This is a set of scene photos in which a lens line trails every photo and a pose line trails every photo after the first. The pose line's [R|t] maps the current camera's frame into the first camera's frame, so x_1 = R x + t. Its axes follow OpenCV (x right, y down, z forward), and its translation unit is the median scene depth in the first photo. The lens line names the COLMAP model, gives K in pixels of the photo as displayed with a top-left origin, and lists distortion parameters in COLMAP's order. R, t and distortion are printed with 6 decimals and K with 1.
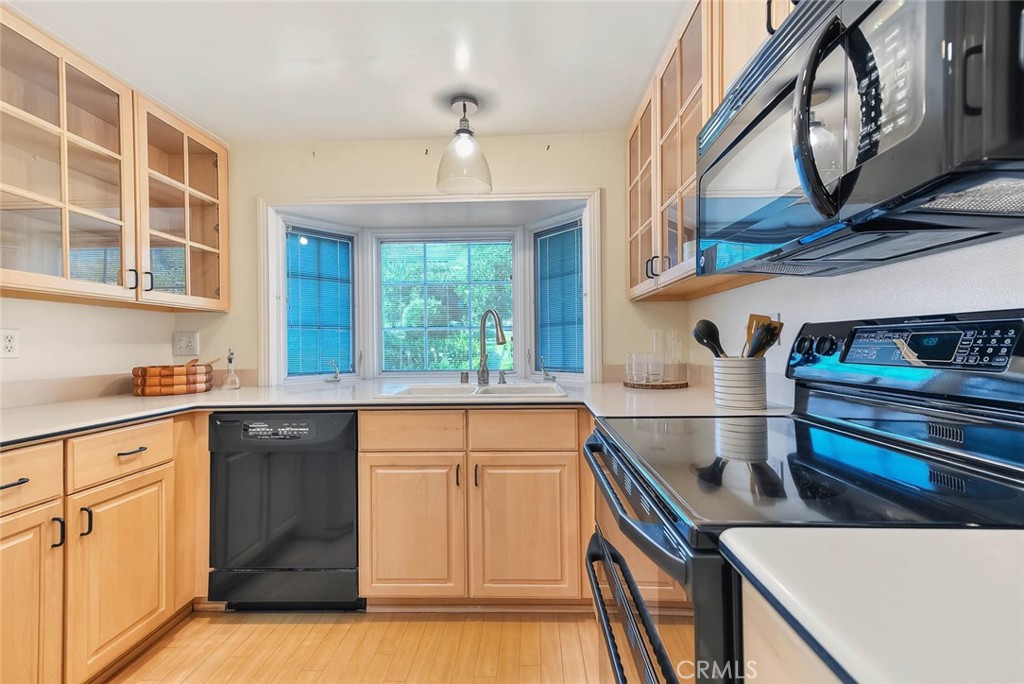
lens RADIAL K [[428.0, 0, 514.4], [0, 428.0, 347.1], [0, 0, 1]] dist [0.019457, 0.000022]
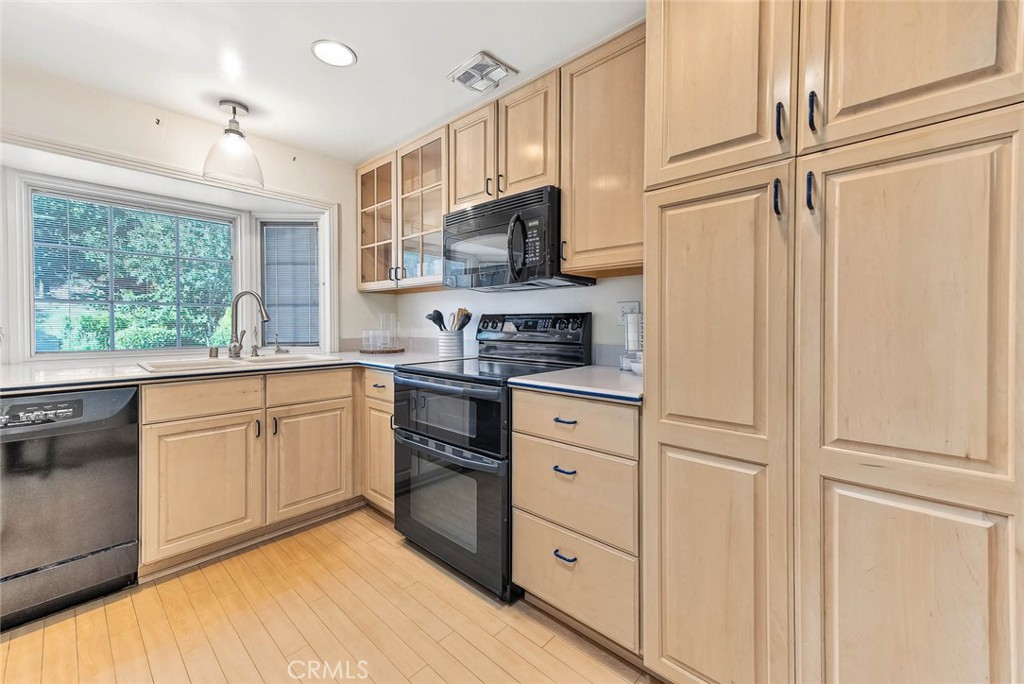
lens RADIAL K [[419.2, 0, 512.0], [0, 419.2, 342.0], [0, 0, 1]] dist [0.000992, 0.000059]
pose [[0.658405, -0.020770, 0.752378, -0.532286], [-0.004260, 0.999500, 0.031320, 0.011133], [-0.752652, -0.023826, 0.657987, -0.315474]]
